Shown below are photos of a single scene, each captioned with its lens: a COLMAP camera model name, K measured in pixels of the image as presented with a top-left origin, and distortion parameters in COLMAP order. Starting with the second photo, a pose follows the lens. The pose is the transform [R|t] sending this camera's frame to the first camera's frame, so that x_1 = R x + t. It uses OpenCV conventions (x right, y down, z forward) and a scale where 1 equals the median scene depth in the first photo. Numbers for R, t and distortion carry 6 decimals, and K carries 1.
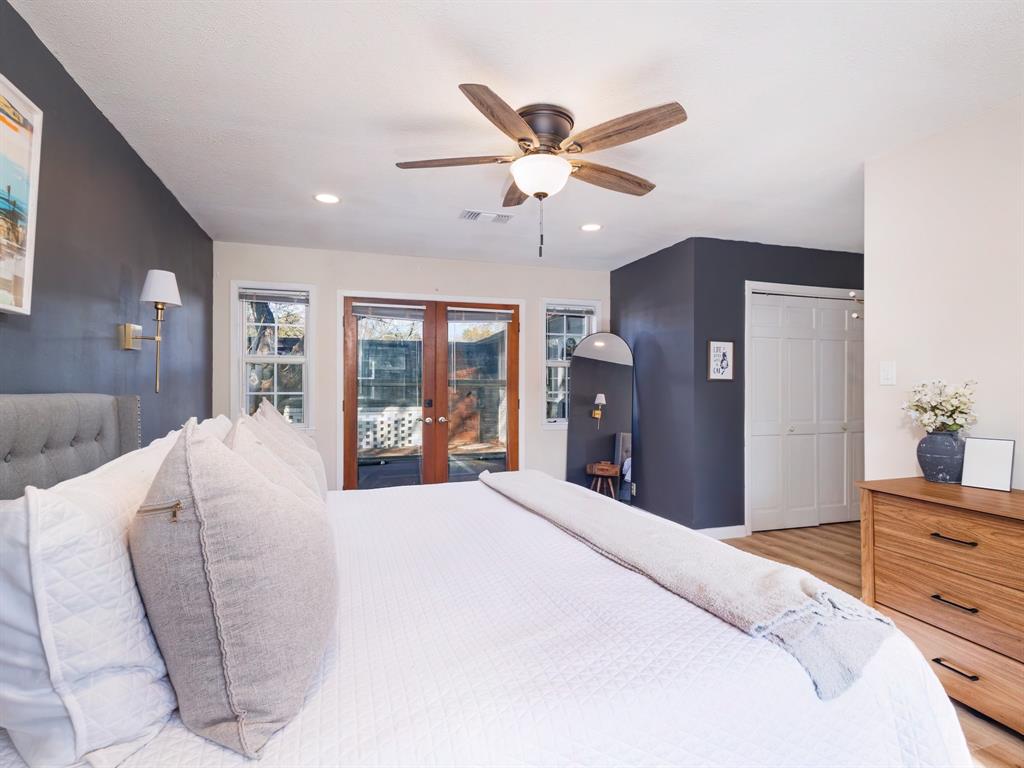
lens RADIAL K [[515.6, 0, 512.0], [0, 515.6, 384.0], [0, 0, 1]] dist [0.001047, 0.000161]
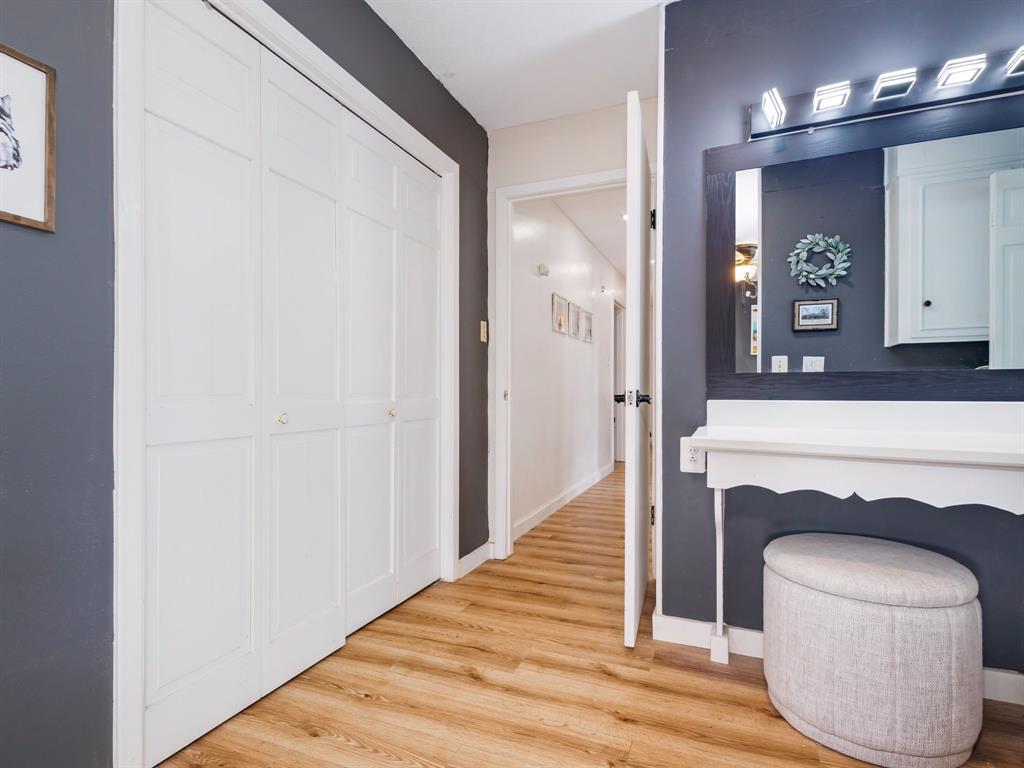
lens RADIAL K [[534.3, 0, 504.5], [0, 534.3, 390.5], [0, 0, 1]] dist [0.008691, 0.001008]
pose [[0.646966, -0.001308, 0.762518, 0.400476], [-0.004569, 0.999974, 0.005592, 0.073356], [-0.762505, -0.007102, 0.646943, 0.717988]]
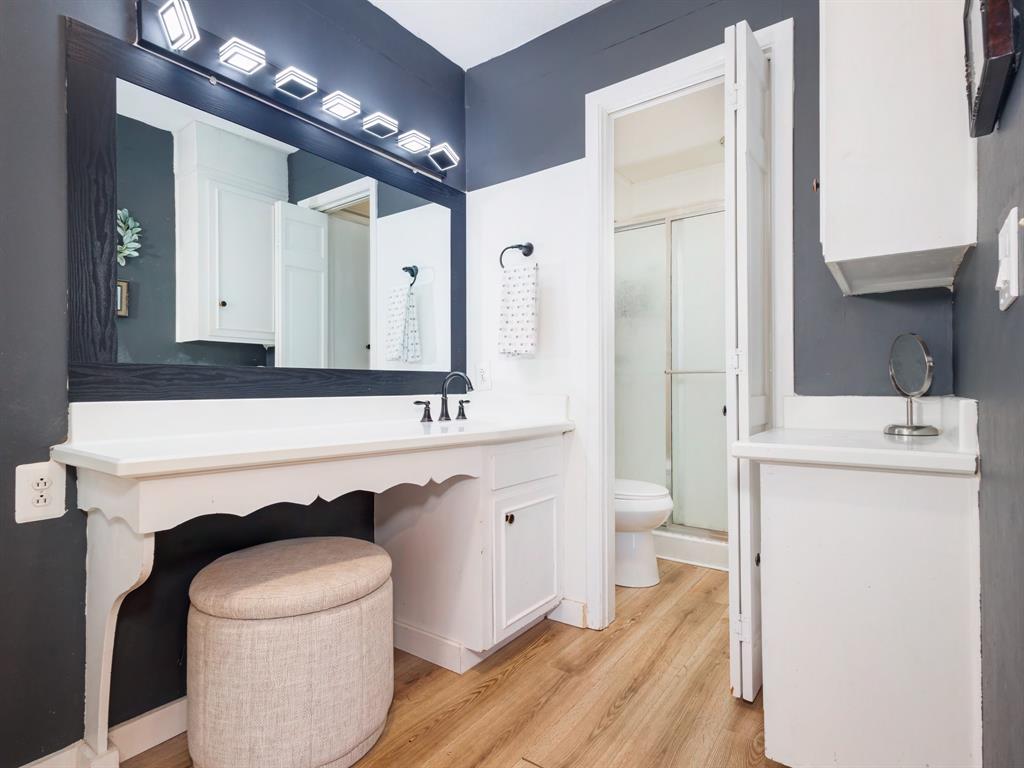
lens RADIAL K [[531.4, 0, 508.7], [0, 531.4, 384.5], [0, 0, 1]] dist [0.016476, -0.000784]
pose [[-0.590906, 0.002878, 0.806735, 0.485123], [-0.004563, 0.999966, -0.006909, 0.074012], [-0.806727, -0.007764, -0.590873, 0.878210]]
